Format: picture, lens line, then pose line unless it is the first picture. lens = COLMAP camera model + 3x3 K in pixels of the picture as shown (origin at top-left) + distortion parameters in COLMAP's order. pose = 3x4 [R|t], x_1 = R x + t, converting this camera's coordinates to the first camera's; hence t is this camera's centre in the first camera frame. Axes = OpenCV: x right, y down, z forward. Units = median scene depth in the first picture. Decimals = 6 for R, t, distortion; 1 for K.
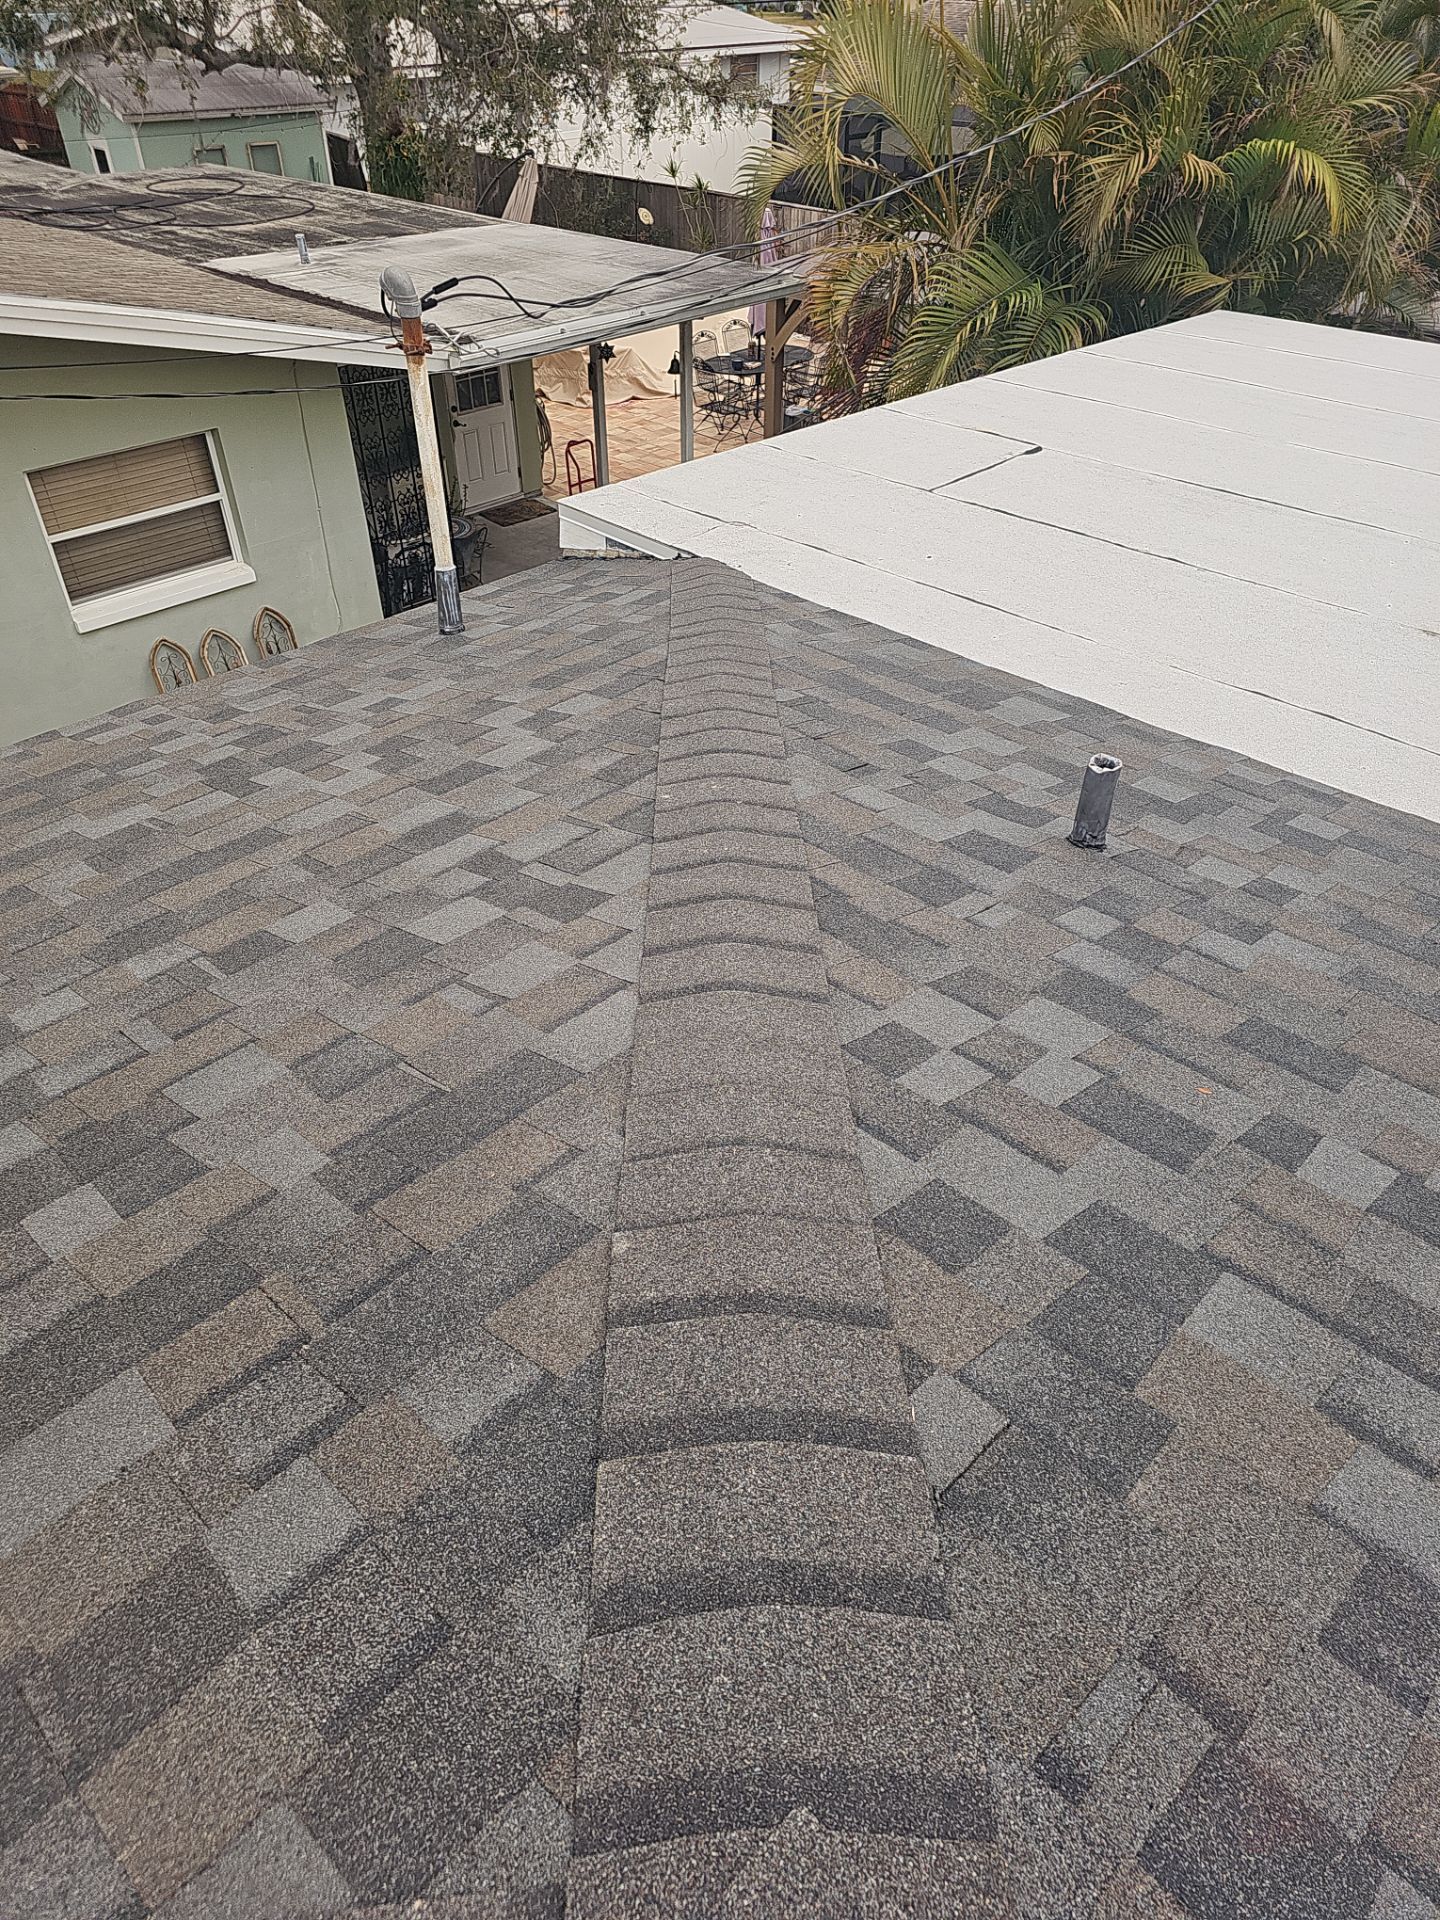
lens RADIAL K [[1275.5, 0, 721.2], [0, 1275.5, 966.8], [0, 0, 1]] dist [0.052940, -0.031616]
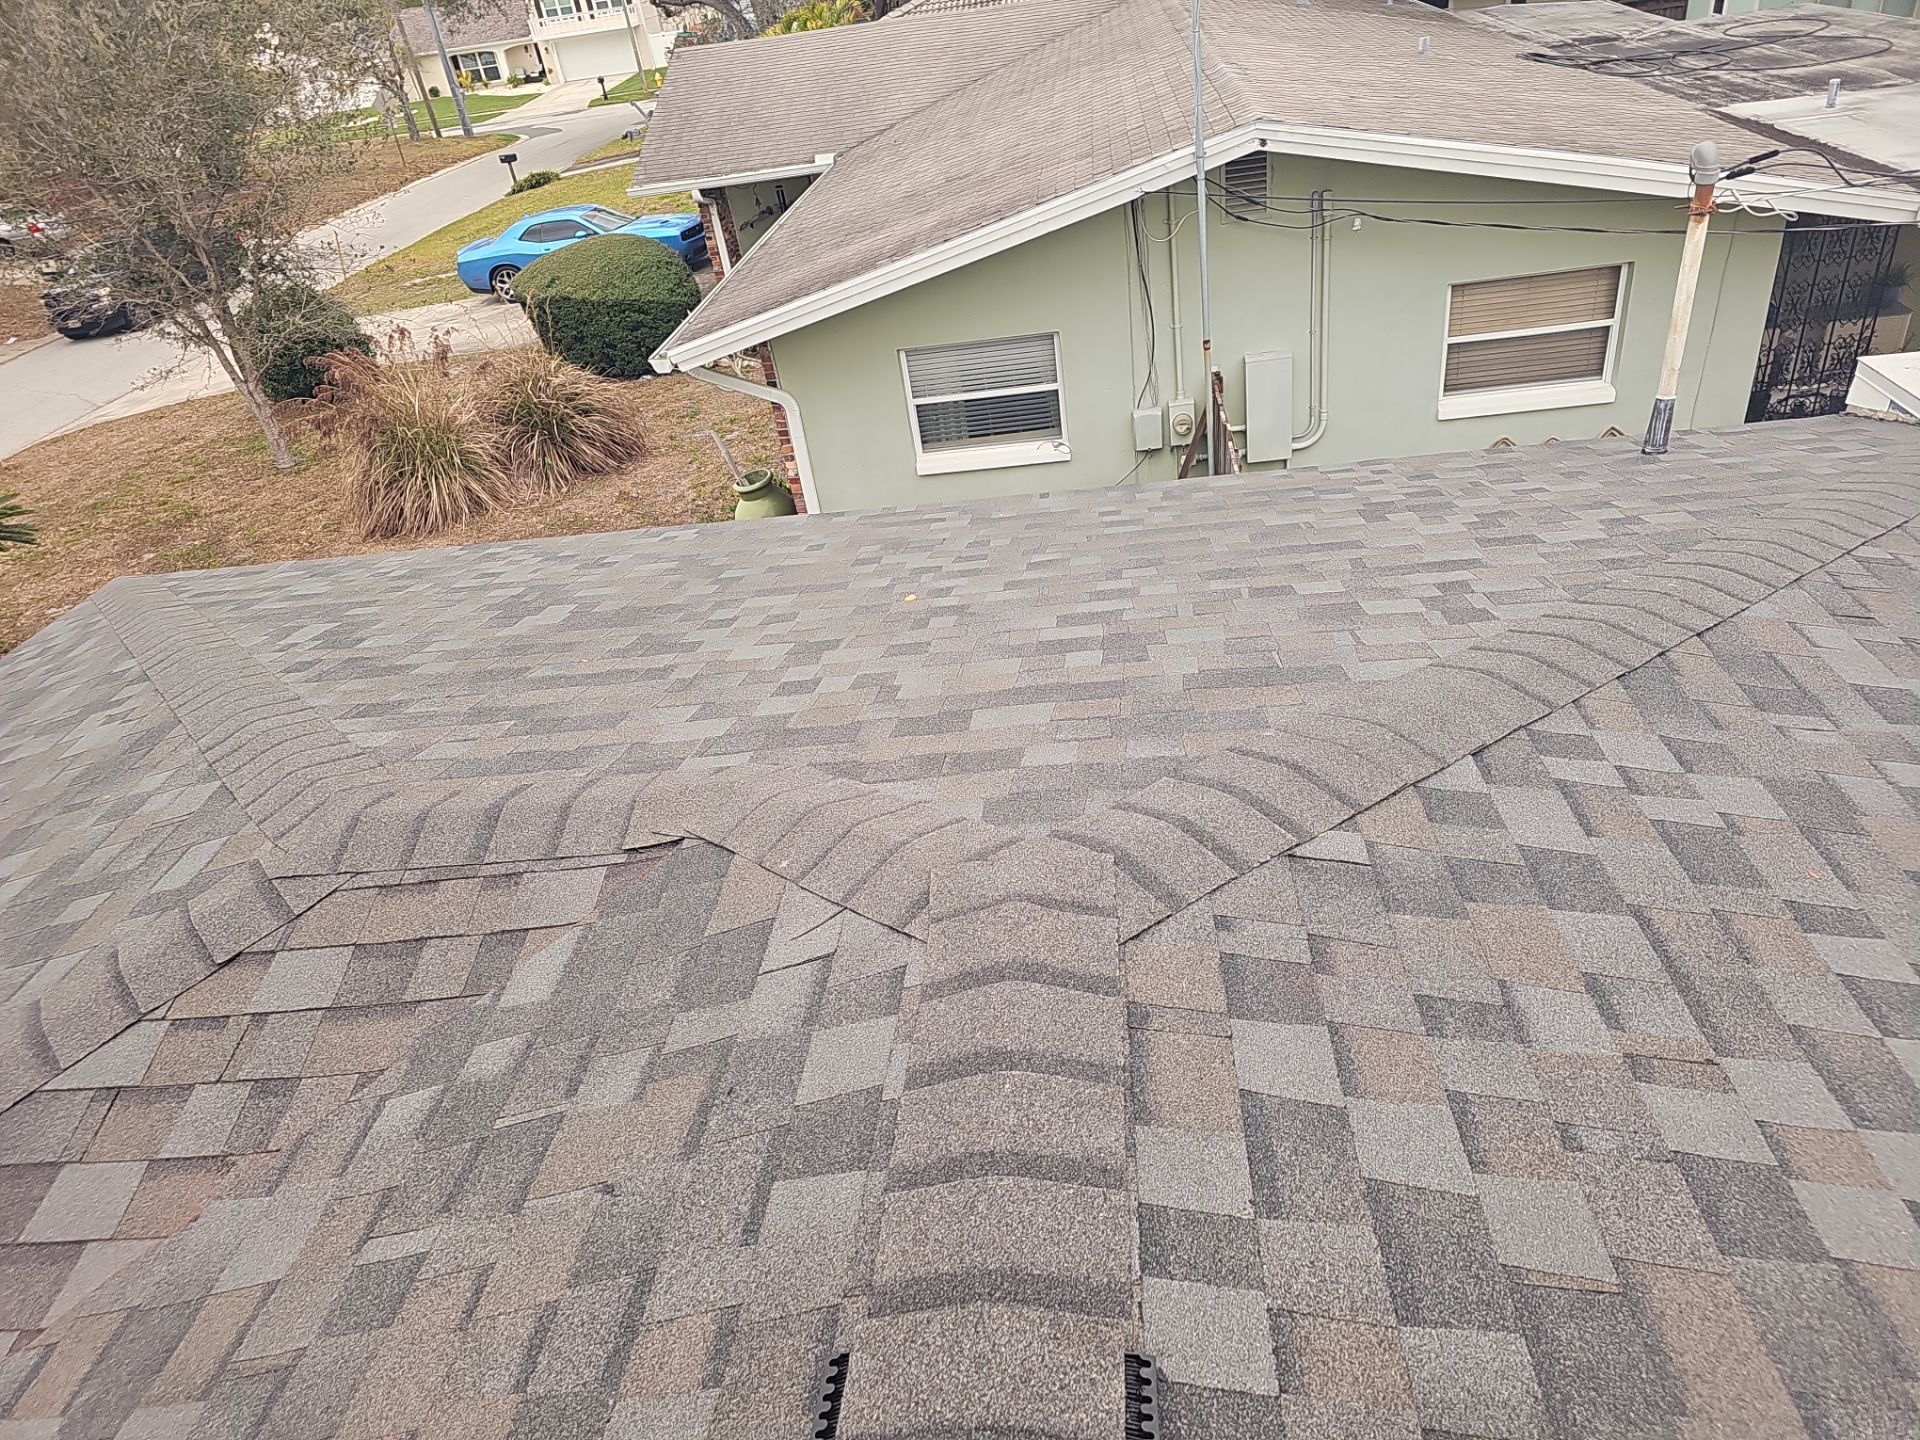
lens RADIAL K [[1275.5, 0, 960.0], [0, 1275.5, 720.0], [0, 0, 1]] dist [0.052940, -0.031616]
pose [[0.635917, 0.340755, -0.692457, 0.132357], [-0.371519, 0.921604, 0.112333, 0.025102], [0.676449, 0.185827, 0.712661, -0.083235]]
